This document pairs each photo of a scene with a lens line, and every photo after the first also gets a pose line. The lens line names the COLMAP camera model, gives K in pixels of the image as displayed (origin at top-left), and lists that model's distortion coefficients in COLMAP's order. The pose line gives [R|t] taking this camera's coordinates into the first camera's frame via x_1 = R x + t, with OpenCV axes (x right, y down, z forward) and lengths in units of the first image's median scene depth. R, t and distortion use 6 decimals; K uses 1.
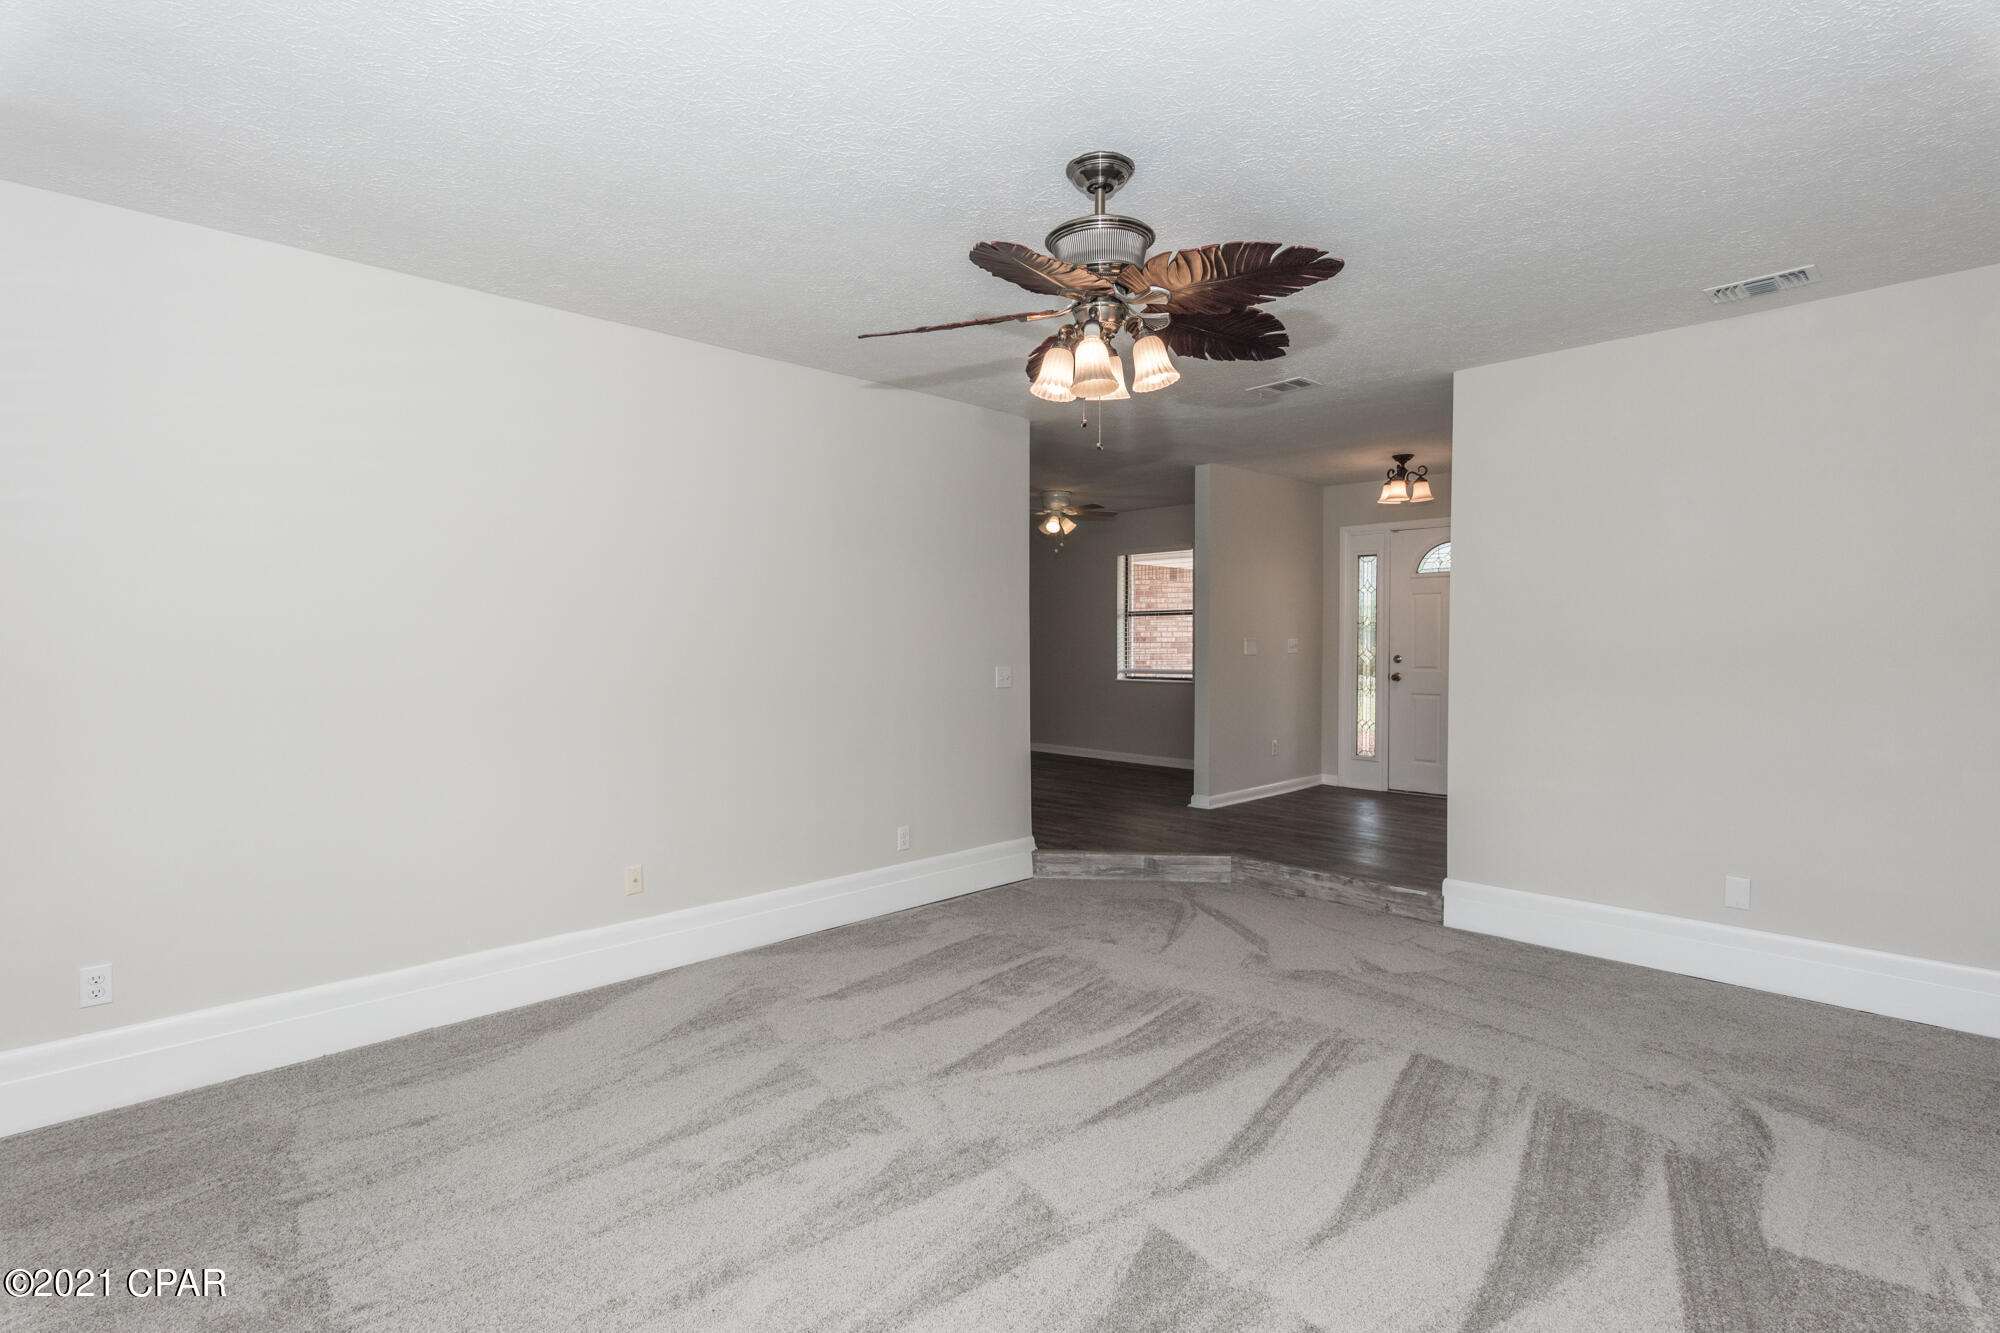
lens RADIAL K [[958.9, 0, 996.0], [0, 958.9, 669.4], [0, 0, 1]] dist [0.004820, -0.000481]
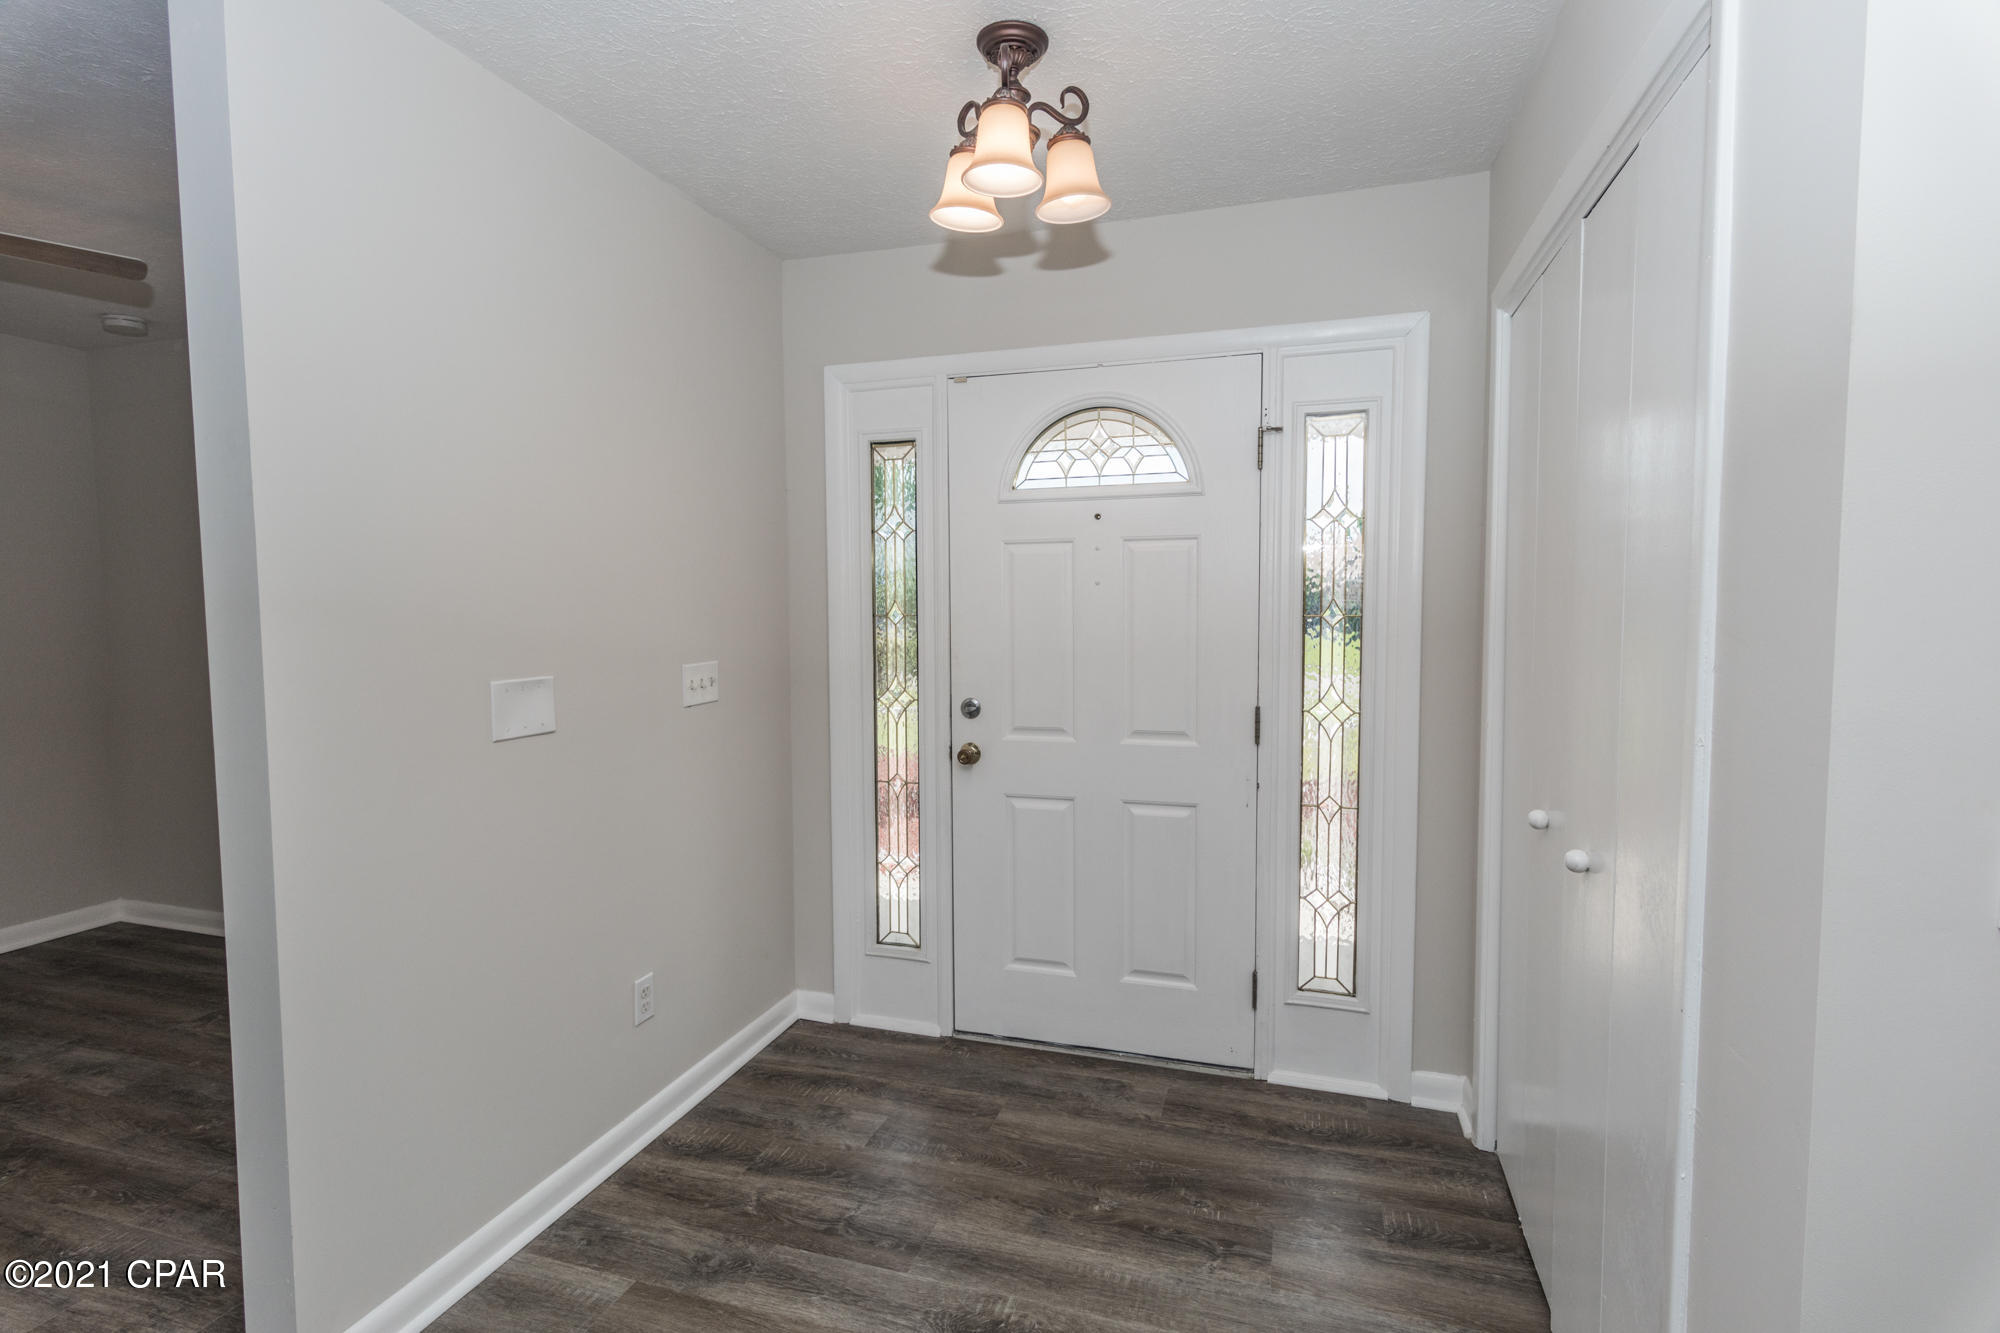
lens RADIAL K [[958.9, 0, 996.0], [0, 958.9, 669.4], [0, 0, 1]] dist [0.004820, -0.000481]
pose [[0.882391, -0.033840, 0.469298, 0.223405], [0.017019, 0.999053, 0.040040, -0.038942], [-0.470209, -0.027344, 0.882131, 0.595463]]
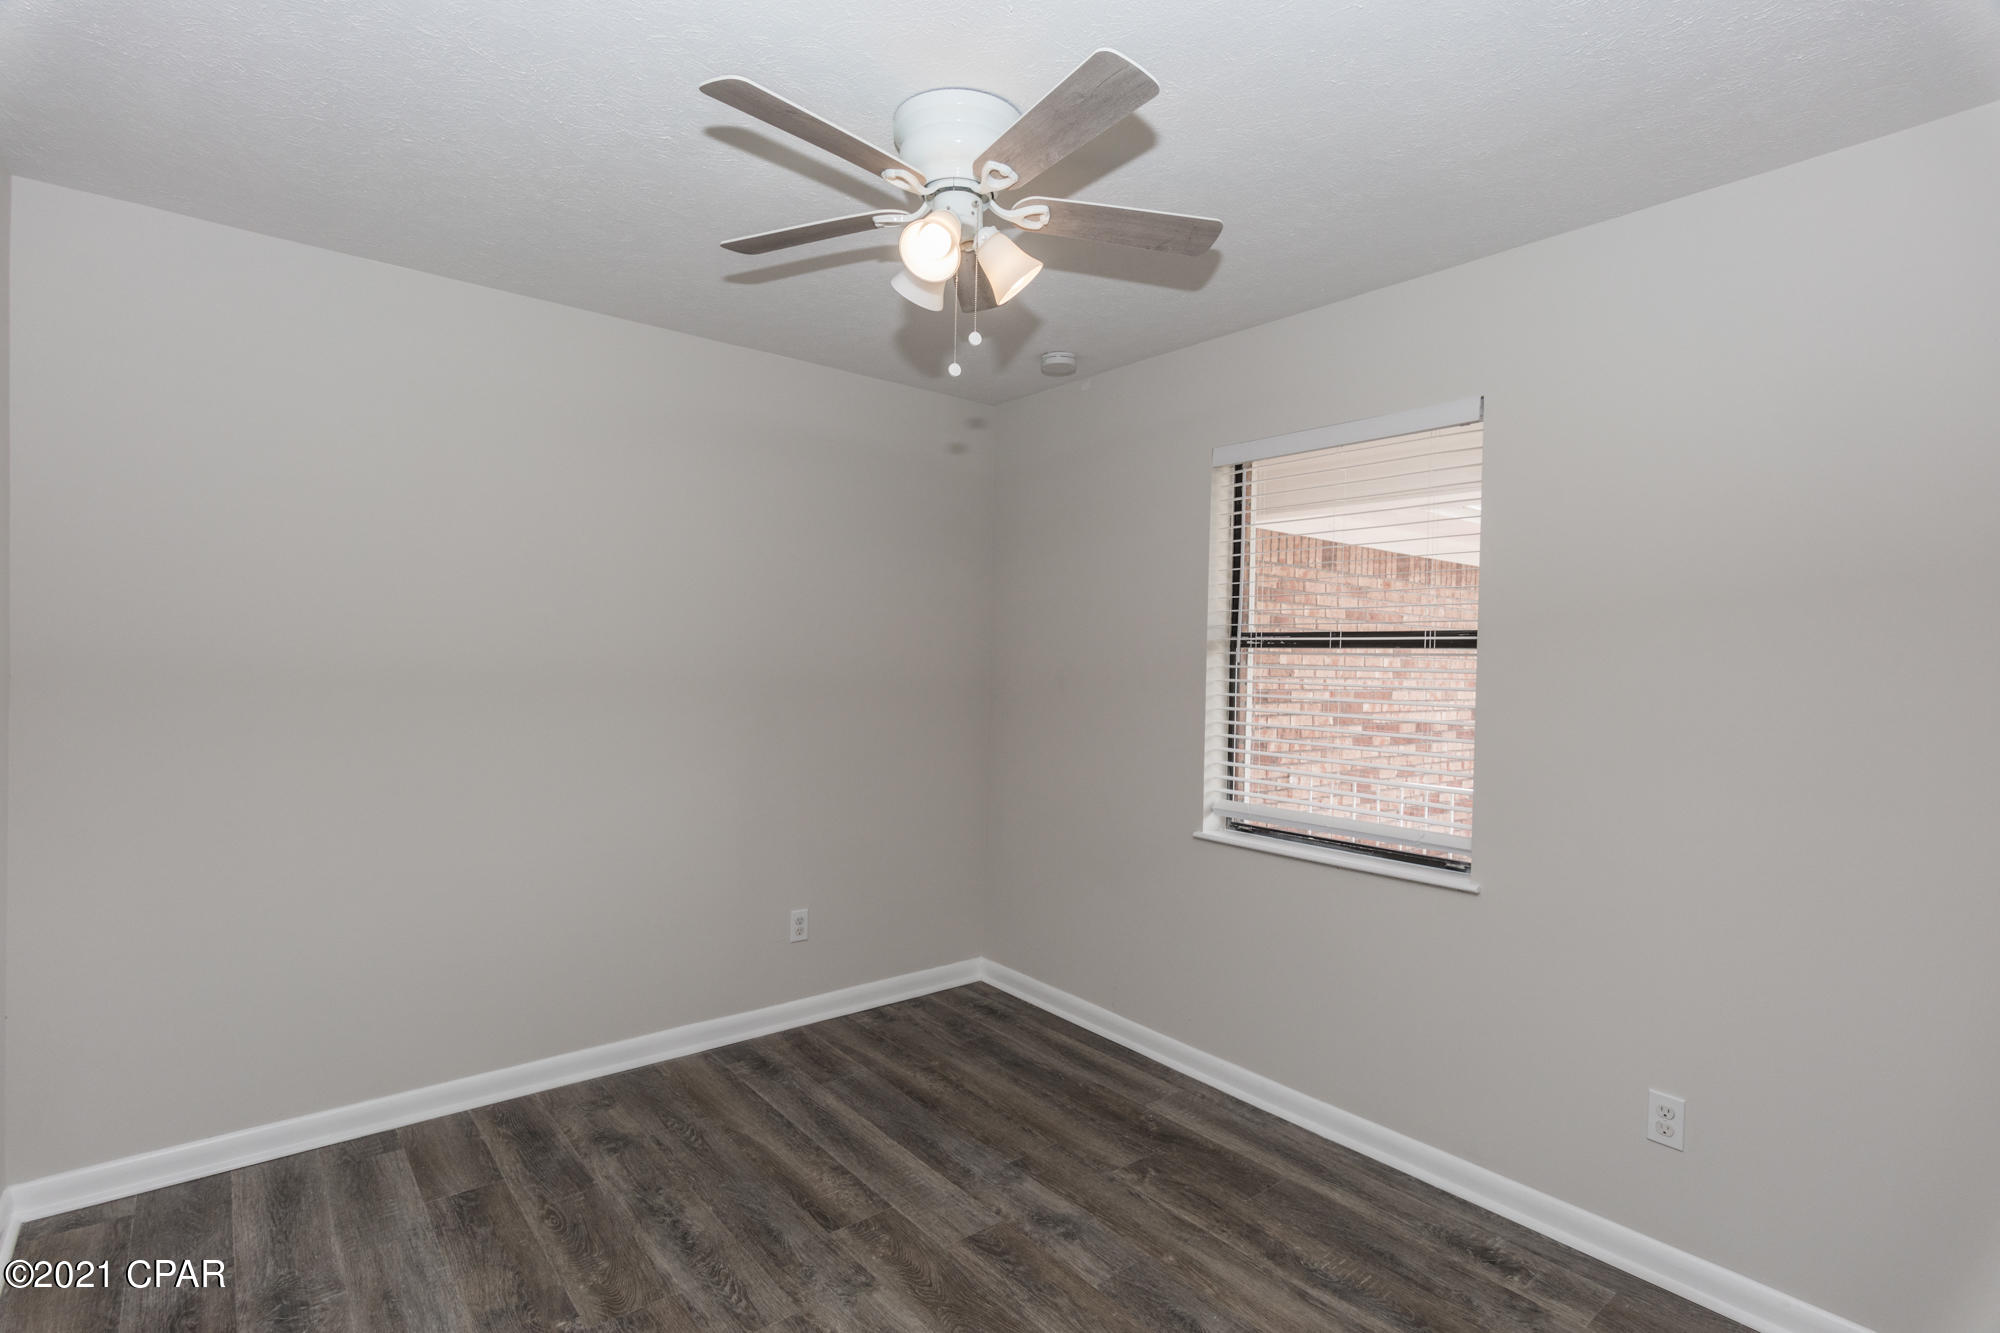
lens RADIAL K [[958.9, 0, 996.0], [0, 958.9, 669.4], [0, 0, 1]] dist [0.004820, -0.000481]
pose [[0.995811, 0.026078, -0.087639, 0.096197], [-0.027818, 0.999438, -0.018697, -0.044668], [0.087103, 0.021057, 0.995977, 0.763718]]
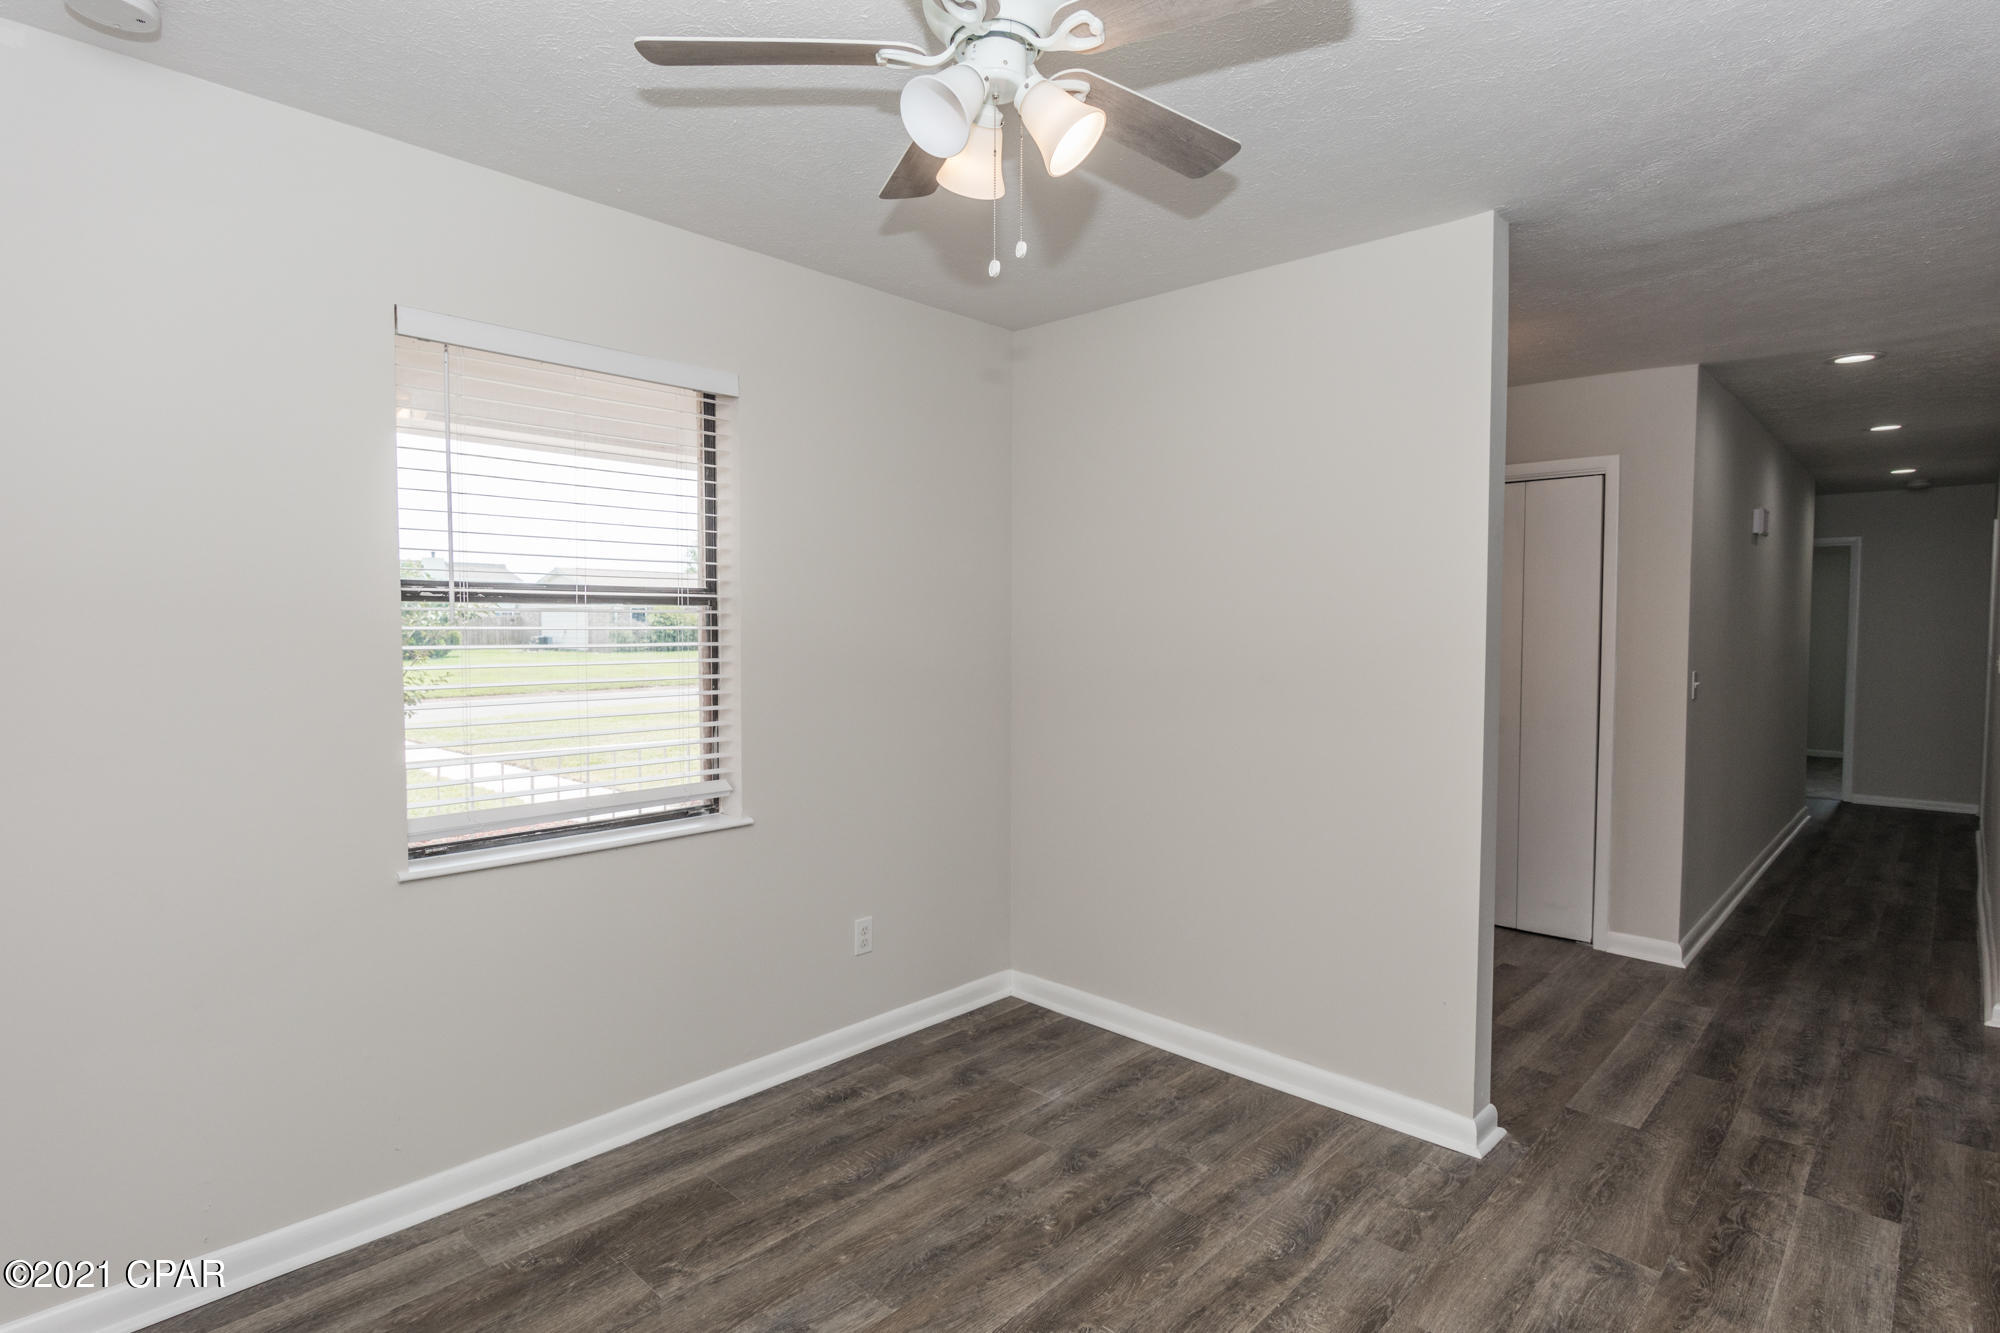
lens RADIAL K [[1011.4, 0, 996.0], [0, 1011.4, 674.8], [0, 0, 1]] dist [0.002859, 0.000413]
pose [[-0.040067, -0.044284, 0.998215, -0.136342], [0.025931, 0.998635, 0.045343, -0.051113], [-0.998860, 0.027701, -0.038864, 1.005246]]
